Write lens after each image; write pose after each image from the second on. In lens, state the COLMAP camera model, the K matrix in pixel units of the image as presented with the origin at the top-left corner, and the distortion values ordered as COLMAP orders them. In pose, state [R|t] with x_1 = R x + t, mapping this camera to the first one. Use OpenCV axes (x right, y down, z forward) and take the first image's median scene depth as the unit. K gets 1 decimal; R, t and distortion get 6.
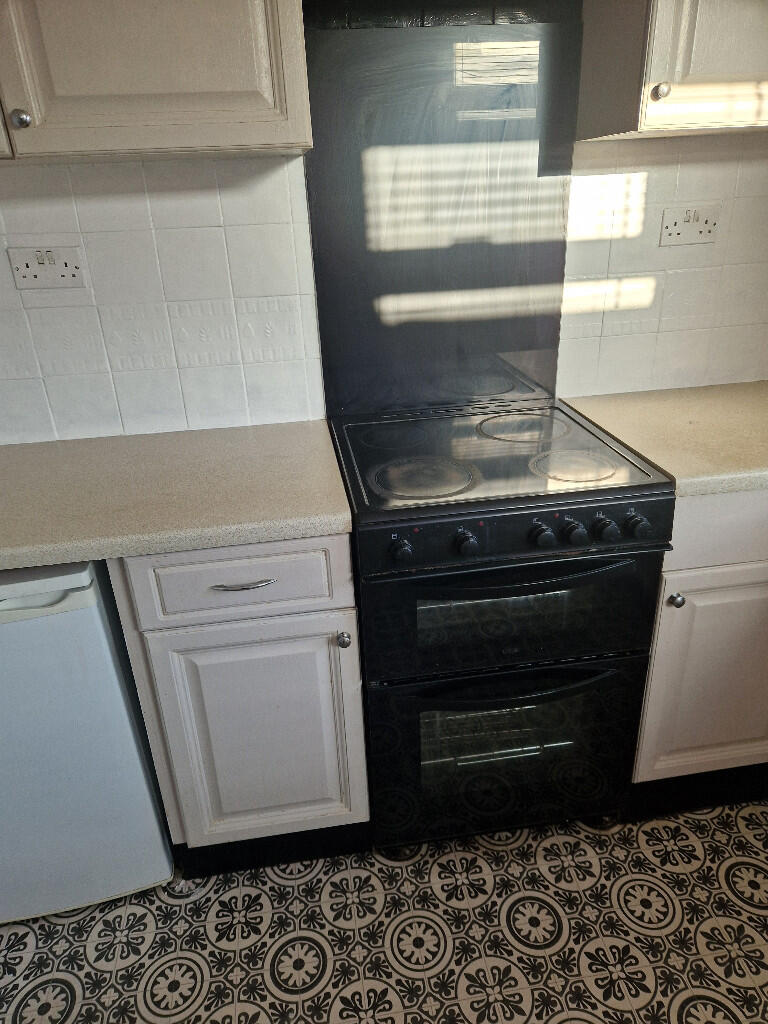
lens RADIAL K [[684.5, 0, 388.7], [0, 684.5, 517.7], [0, 0, 1]] dist [0.073300, -0.046312]
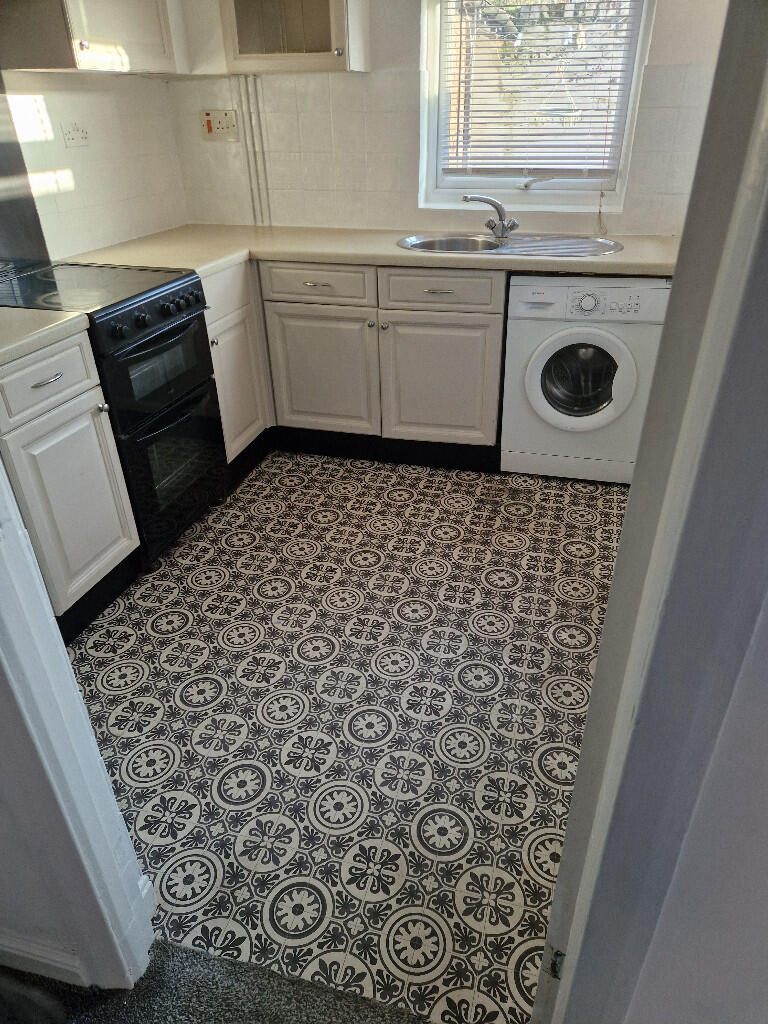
lens RADIAL K [[684.5, 0, 388.7], [0, 684.5, 517.7], [0, 0, 1]] dist [0.073300, -0.046312]
pose [[0.410483, -0.437010, 0.800328, -1.021876], [0.390361, 0.877406, 0.278884, 0.188012], [-0.824089, 0.197940, 0.530752, -0.257668]]
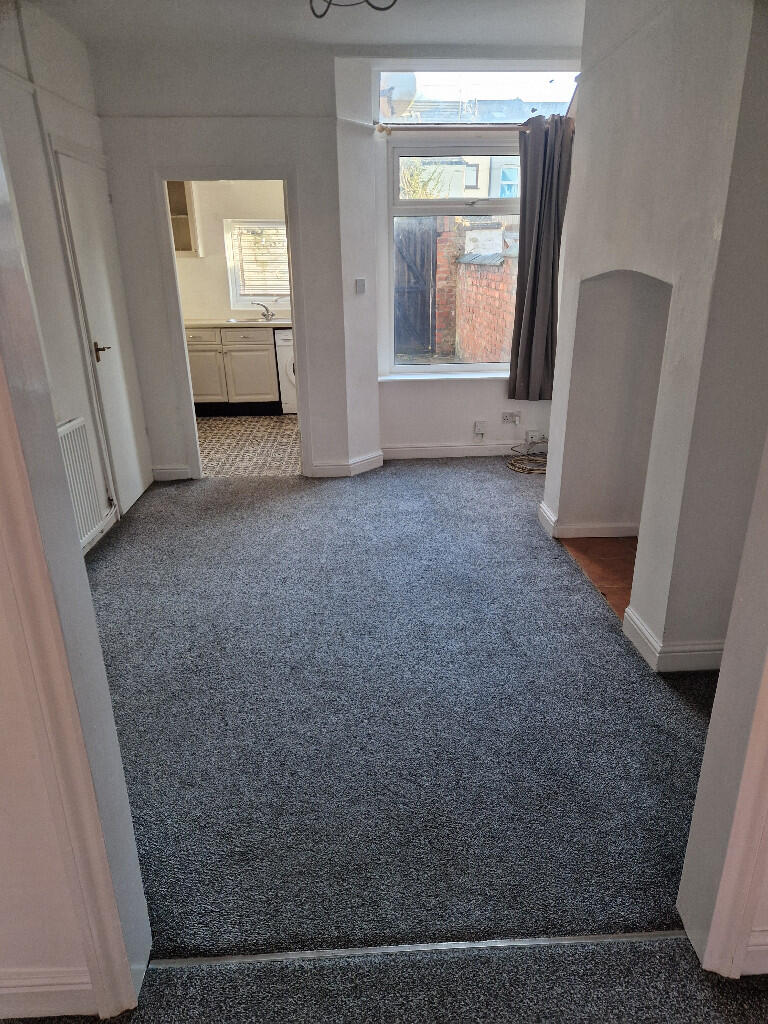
lens RADIAL K [[684.5, 0, 388.7], [0, 684.5, 517.7], [0, 0, 1]] dist [0.073300, -0.046312]
pose [[0.098119, -0.312503, 0.944836, -3.417172], [0.438473, 0.865871, 0.240851, 0.513622], [-0.893372, 0.390653, 0.221983, -0.802938]]
